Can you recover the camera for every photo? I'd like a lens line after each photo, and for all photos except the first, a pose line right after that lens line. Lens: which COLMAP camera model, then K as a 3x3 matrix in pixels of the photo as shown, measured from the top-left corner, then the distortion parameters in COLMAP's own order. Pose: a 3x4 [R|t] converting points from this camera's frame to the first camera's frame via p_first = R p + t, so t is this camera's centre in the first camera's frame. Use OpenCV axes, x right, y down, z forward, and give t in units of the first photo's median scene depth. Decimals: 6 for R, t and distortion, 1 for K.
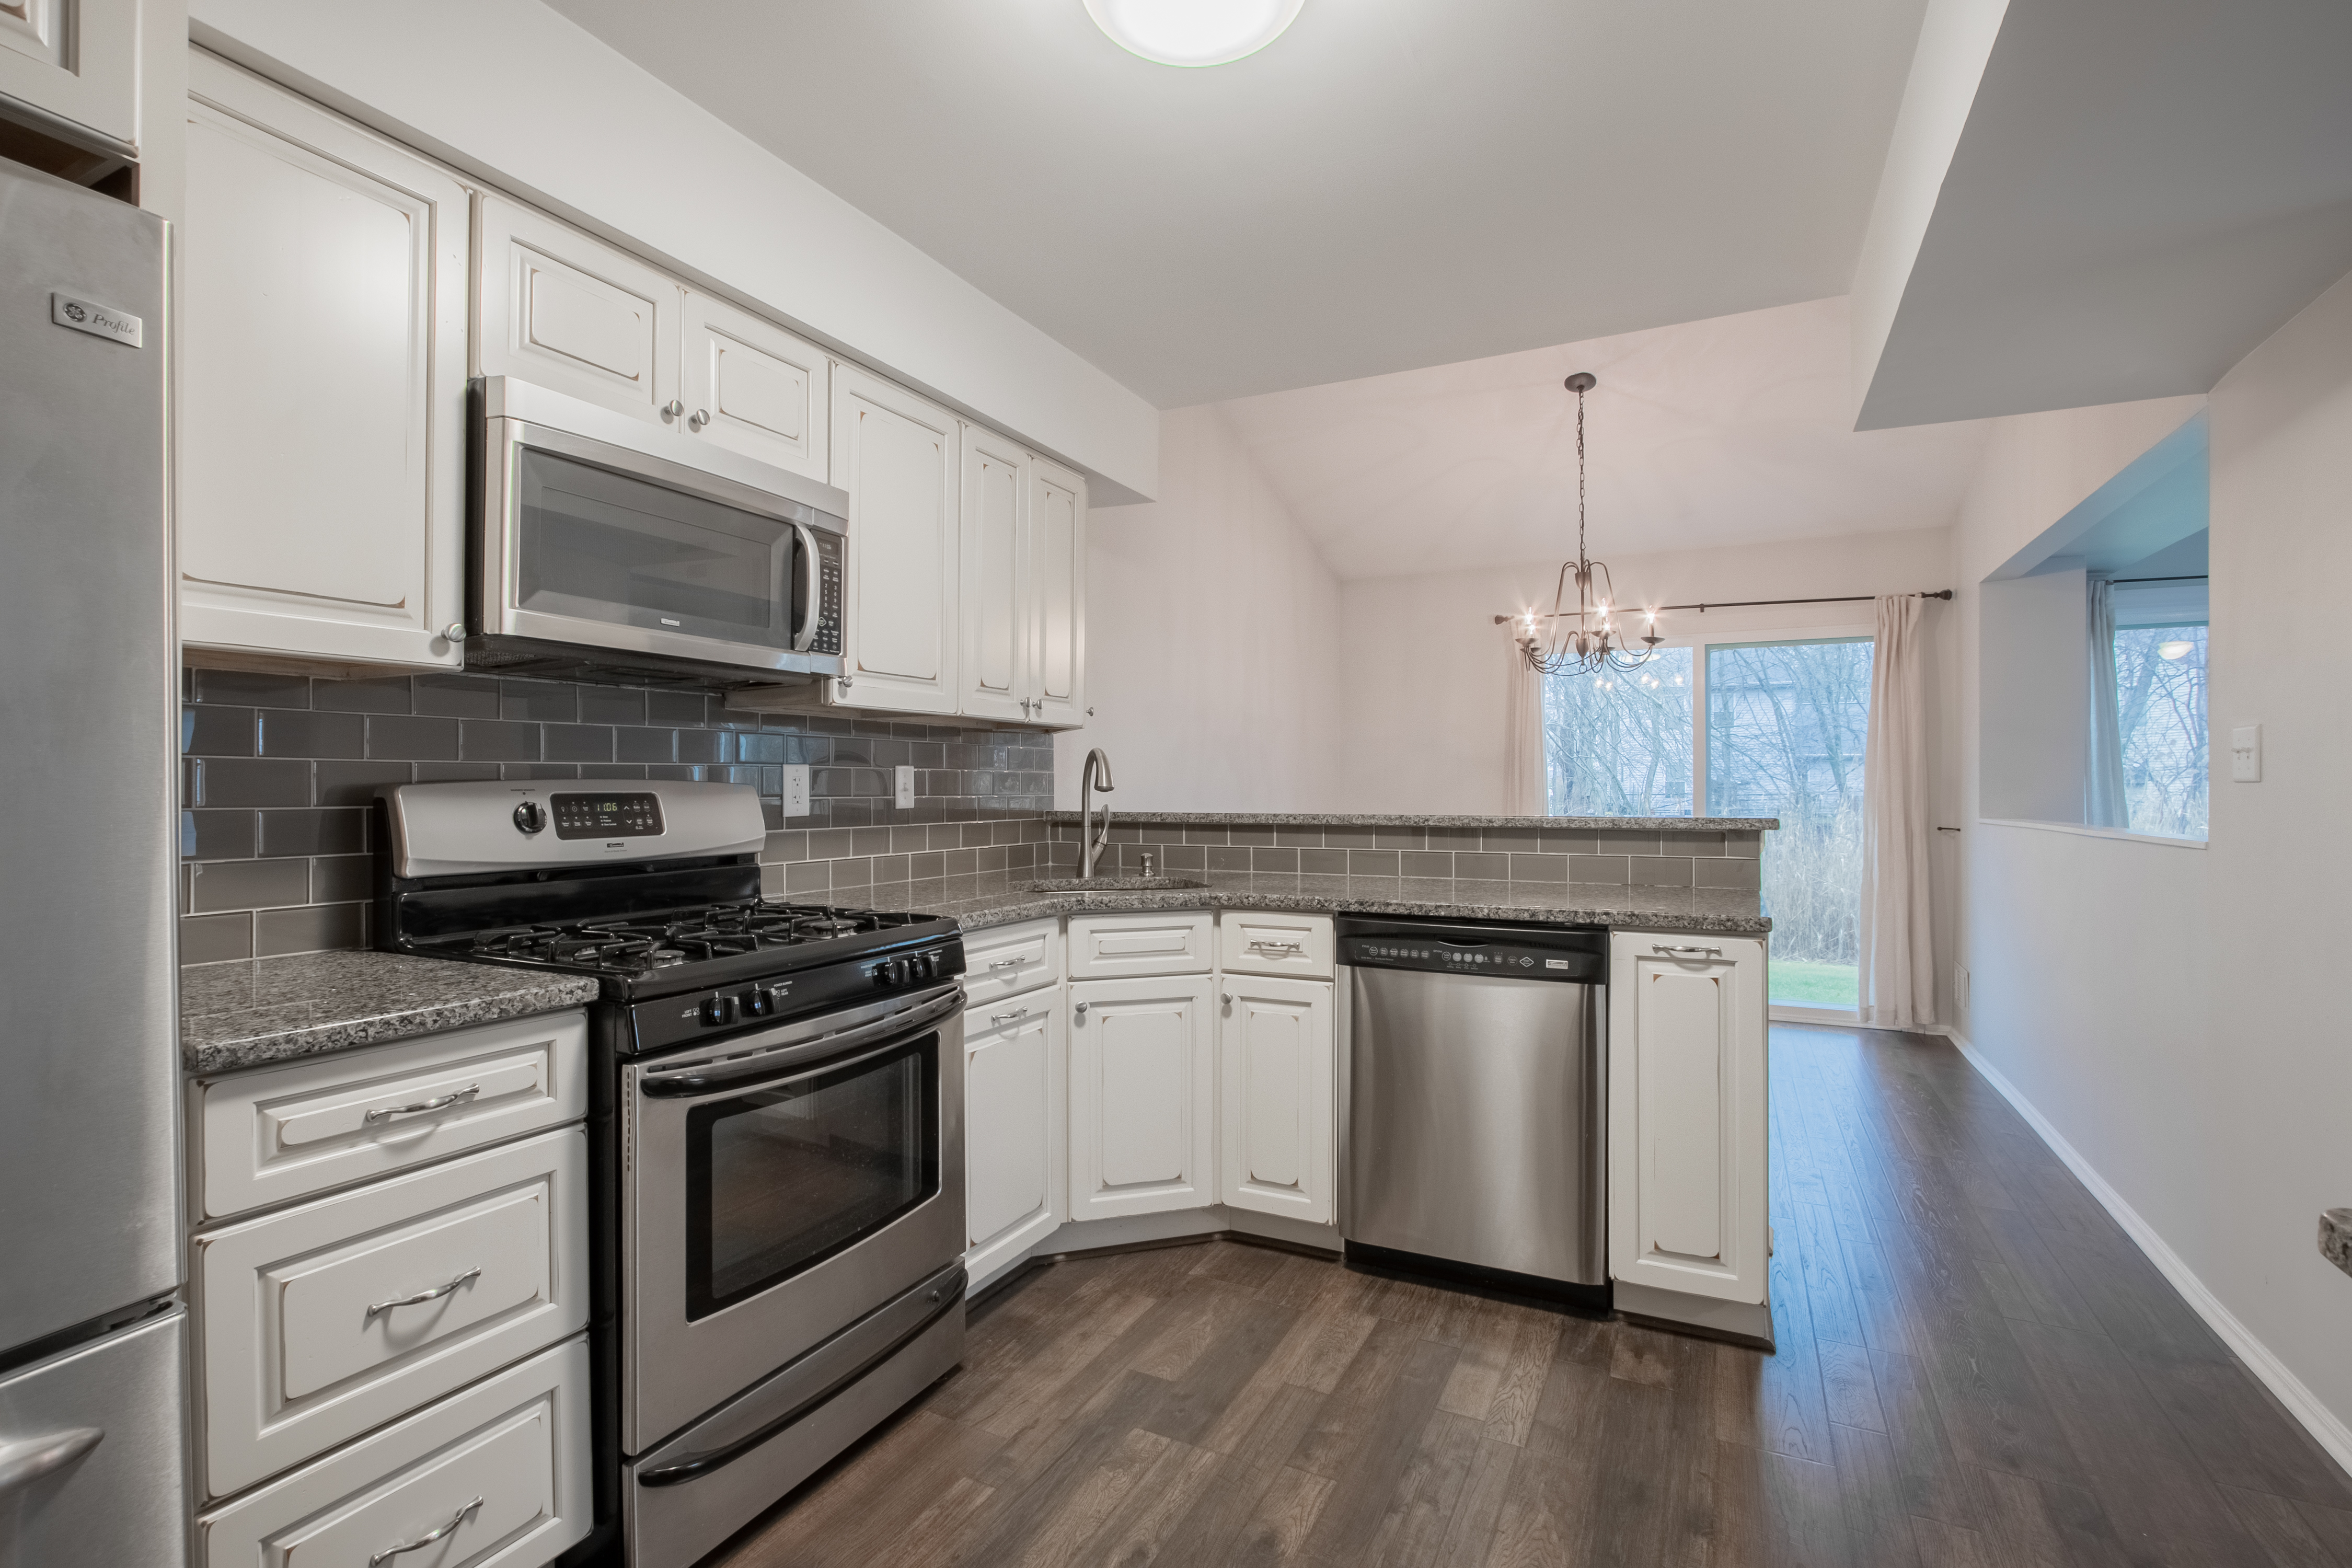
lens RADIAL K [[1091.5, 0, 1181.2], [0, 1091.5, 787.8], [0, 0, 1]] dist [-0.004053, -0.002501]
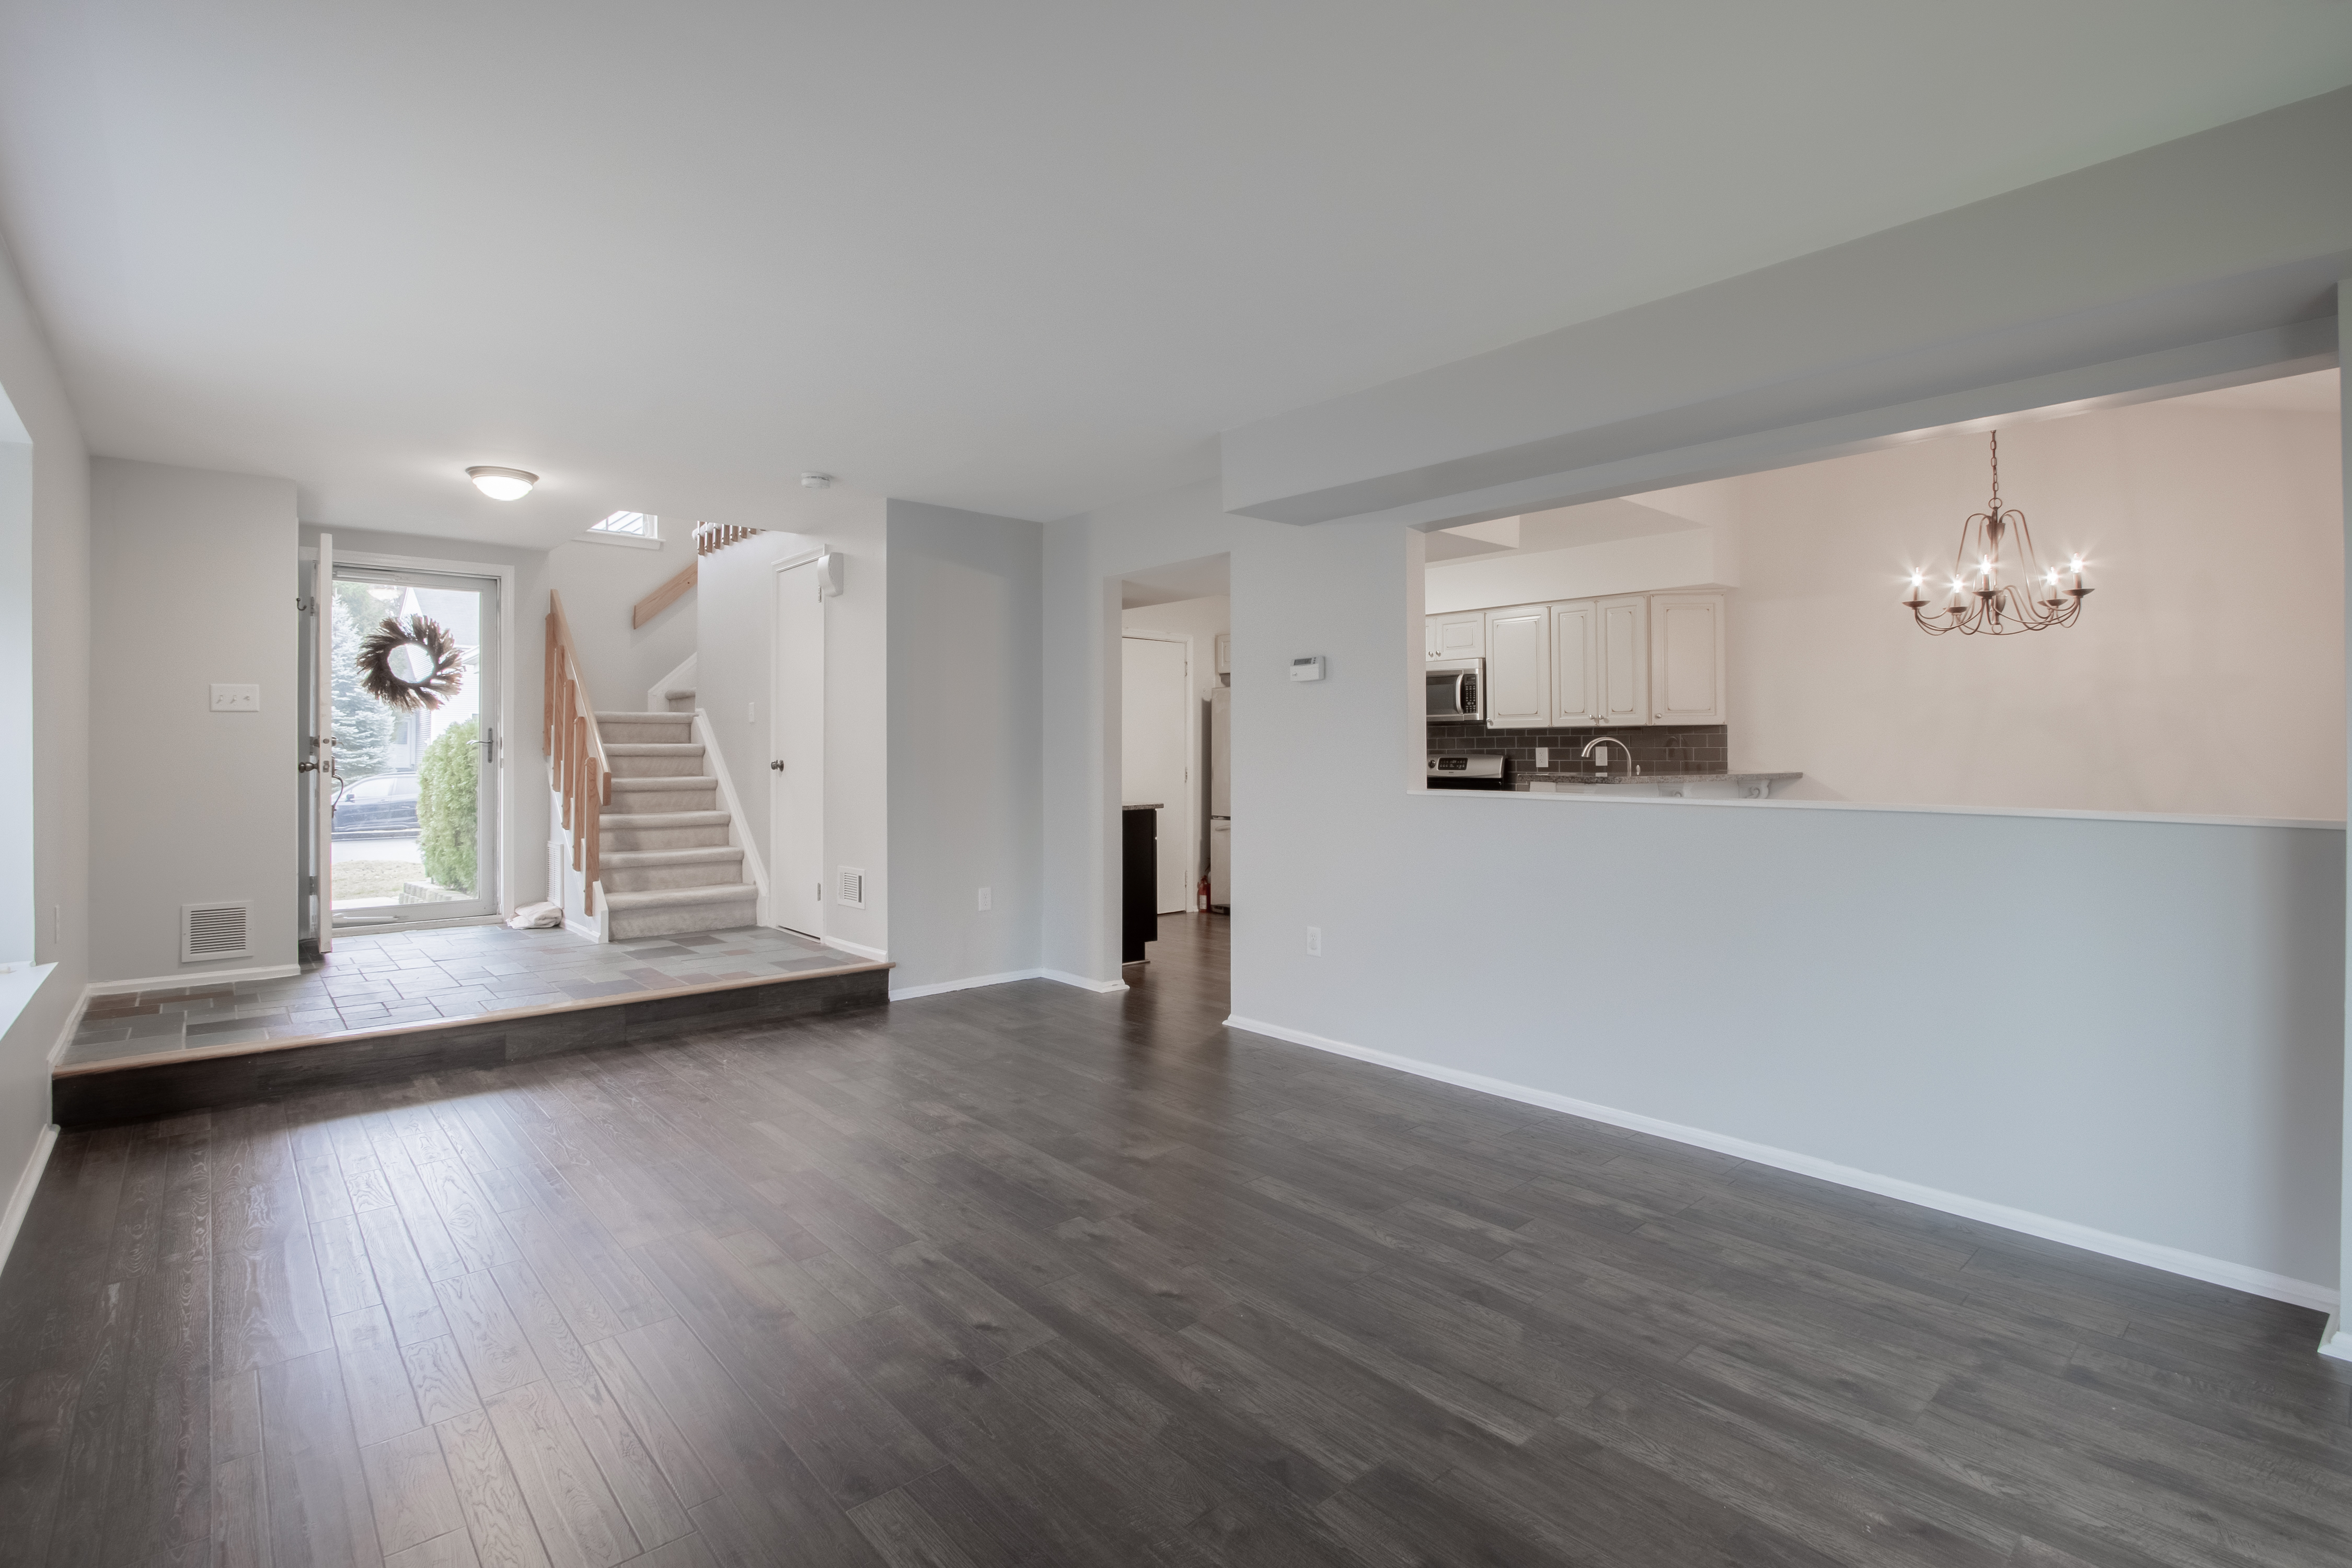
lens RADIAL K [[1093.4, 0, 1195.0], [0, 1093.4, 783.1], [0, 0, 1]] dist [-0.023945, 0.003404]
pose [[-0.355094, 0.026109, -0.934466, 2.545094], [-0.000199, 0.999608, 0.028005, -0.009117], [0.934831, 0.010131, -0.354949, 1.213041]]
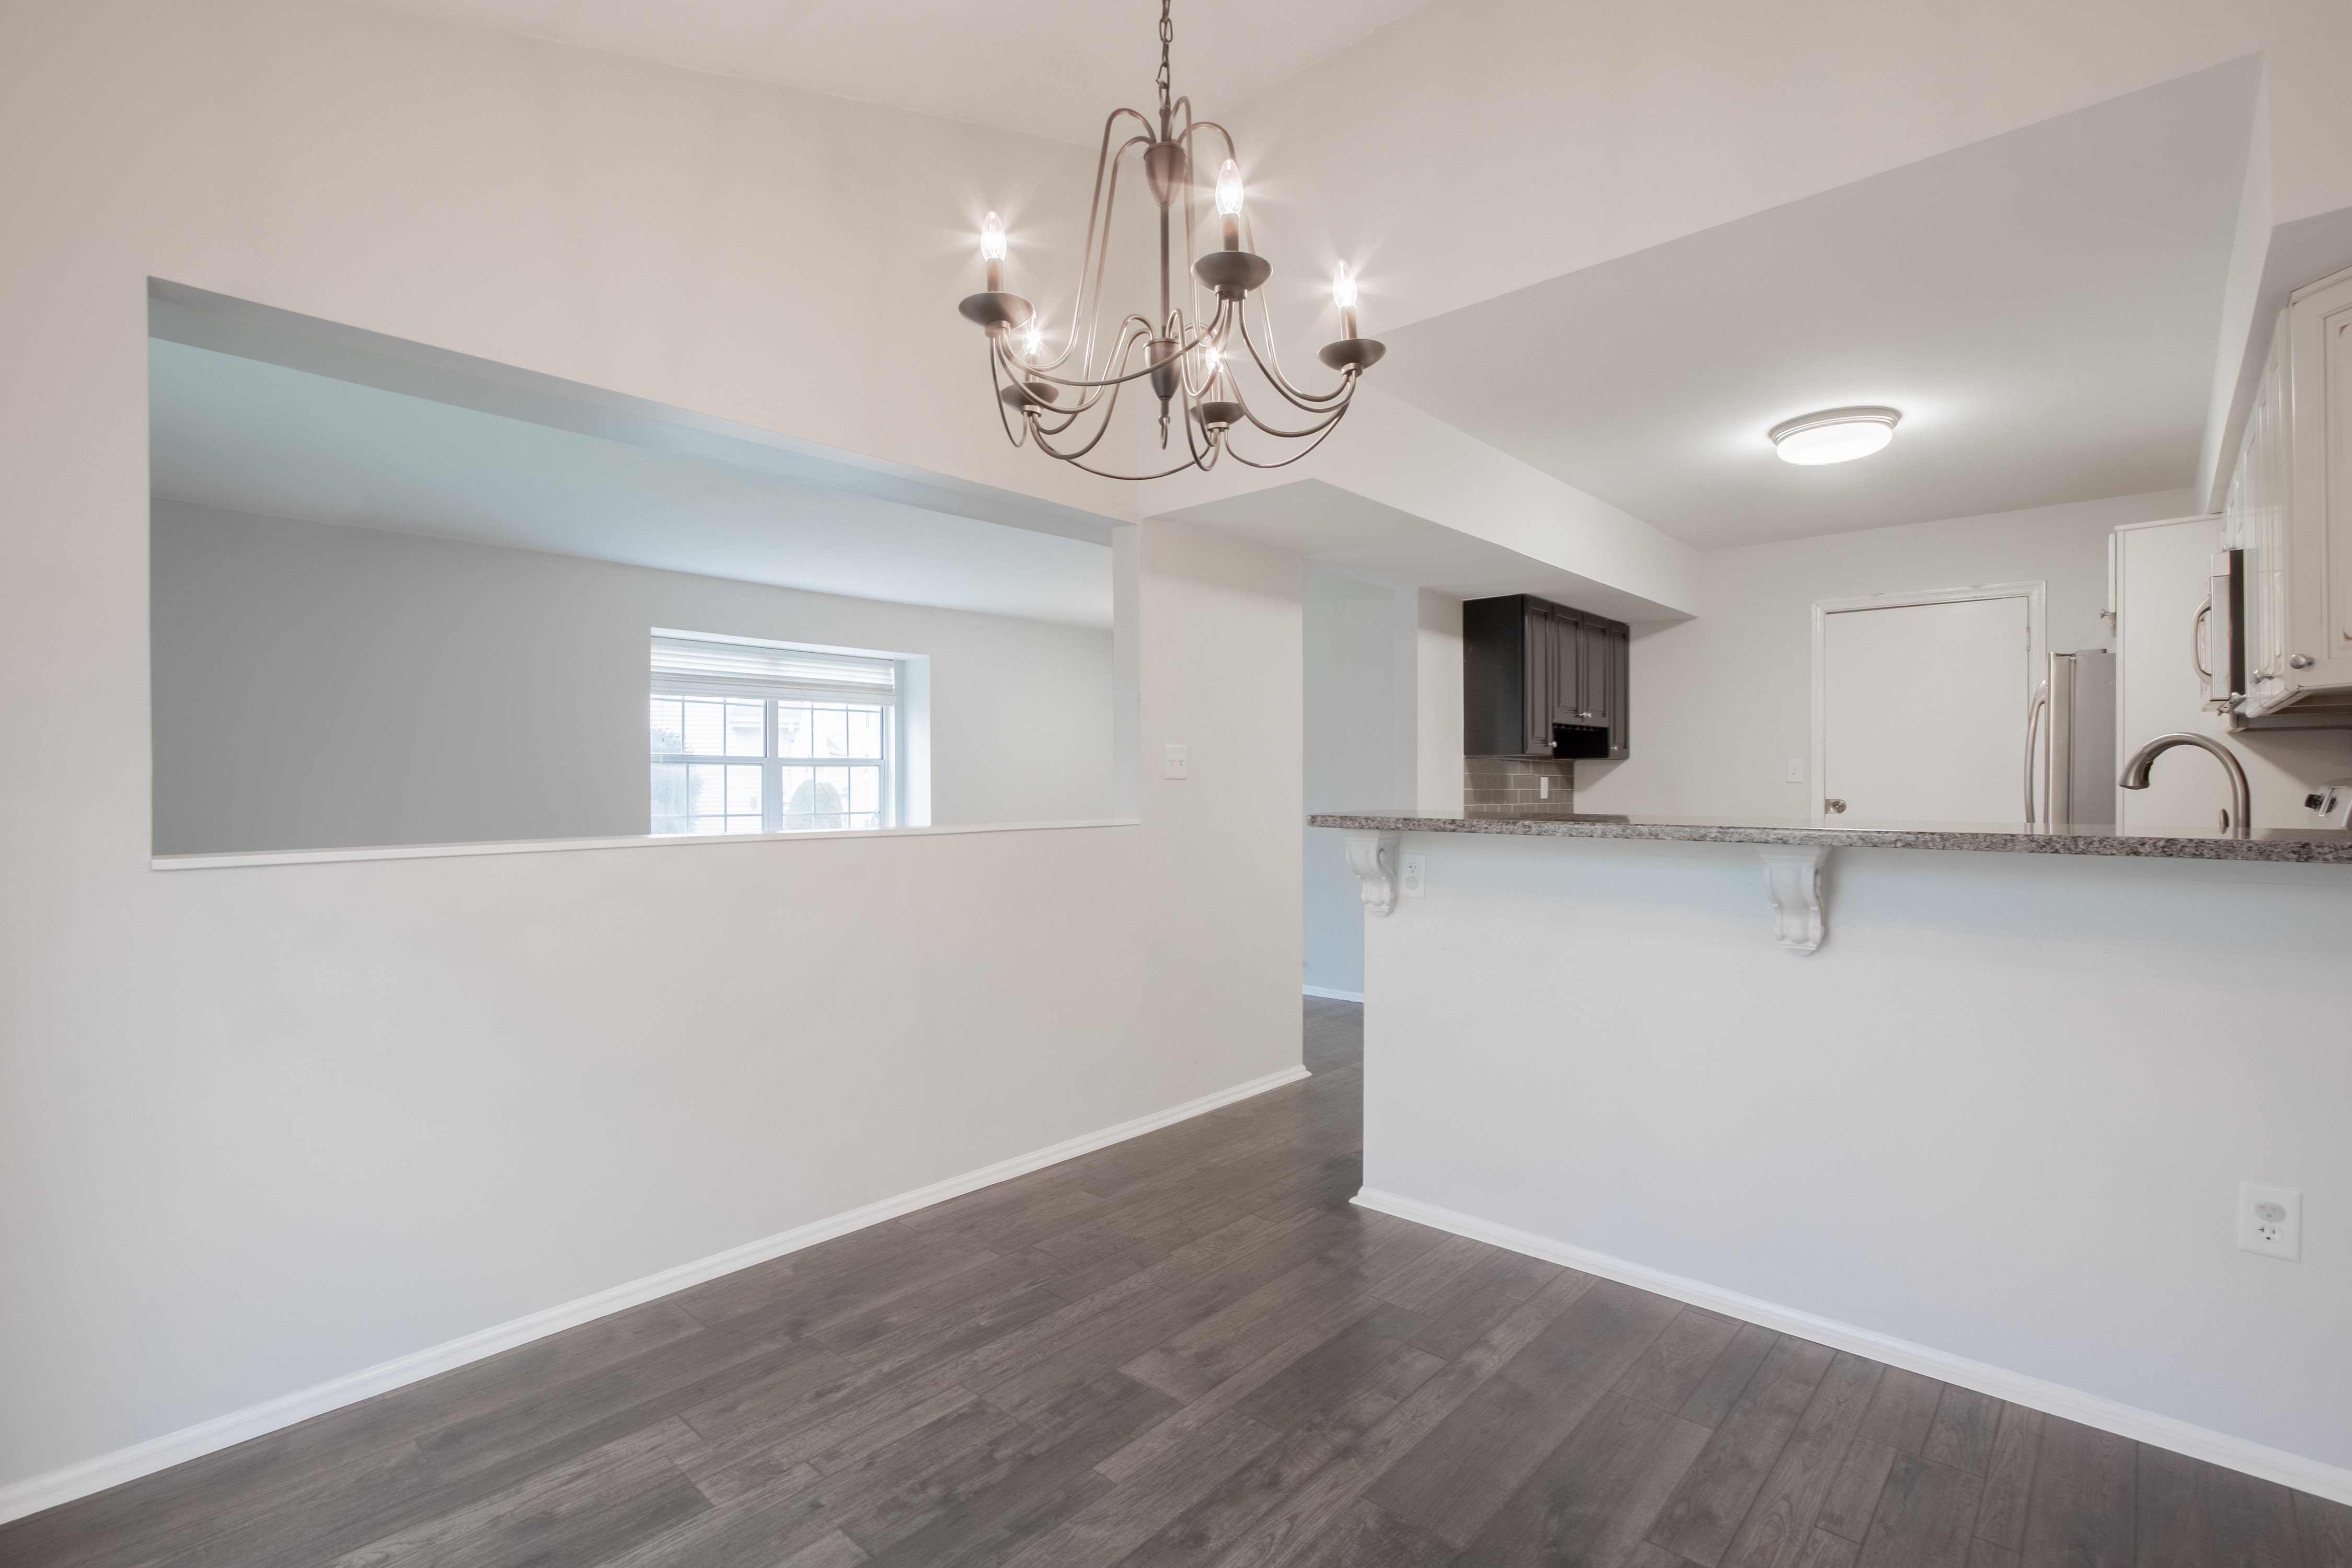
lens RADIAL K [[1091.5, 0, 1164.4], [0, 1091.5, 785.1], [0, 0, 1]] dist [-0.004053, -0.002501]
pose [[-0.956020, 0.000196, 0.293302, 0.414471], [0.001037, 0.999996, 0.002714, -0.002624], [-0.293300, 0.002899, -0.956016, 2.248519]]
